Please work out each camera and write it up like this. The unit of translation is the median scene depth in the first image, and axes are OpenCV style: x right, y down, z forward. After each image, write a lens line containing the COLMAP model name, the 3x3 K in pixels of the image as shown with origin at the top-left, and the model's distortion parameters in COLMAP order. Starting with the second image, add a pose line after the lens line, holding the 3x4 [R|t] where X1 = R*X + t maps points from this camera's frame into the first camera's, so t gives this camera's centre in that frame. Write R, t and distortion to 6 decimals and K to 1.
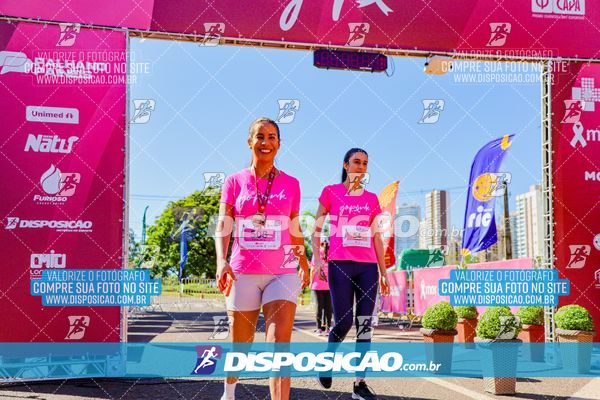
lens RADIAL K [[555.6, 0, 301.0], [0, 555.6, 242.2], [0, 0, 1]] dist [0.048664, 0.007568]
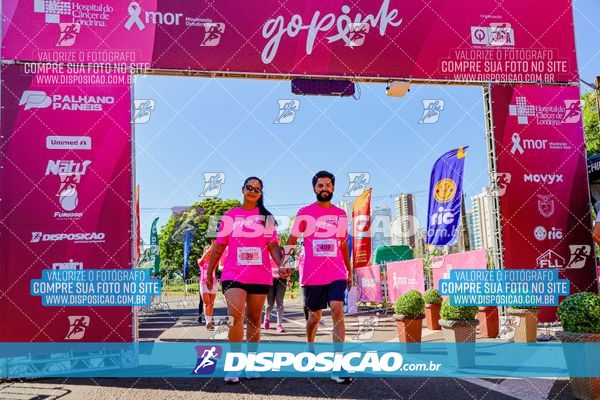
lens RADIAL K [[631.6, 0, 317.2], [0, 631.6, 200.7], [0, 0, 1]] dist [0.058776, 0.002899]
pose [[0.997891, -0.037938, 0.052663, -0.003435], [0.042031, 0.995993, -0.078936, 0.017469], [-0.049457, 0.080983, 0.995488, -0.314747]]
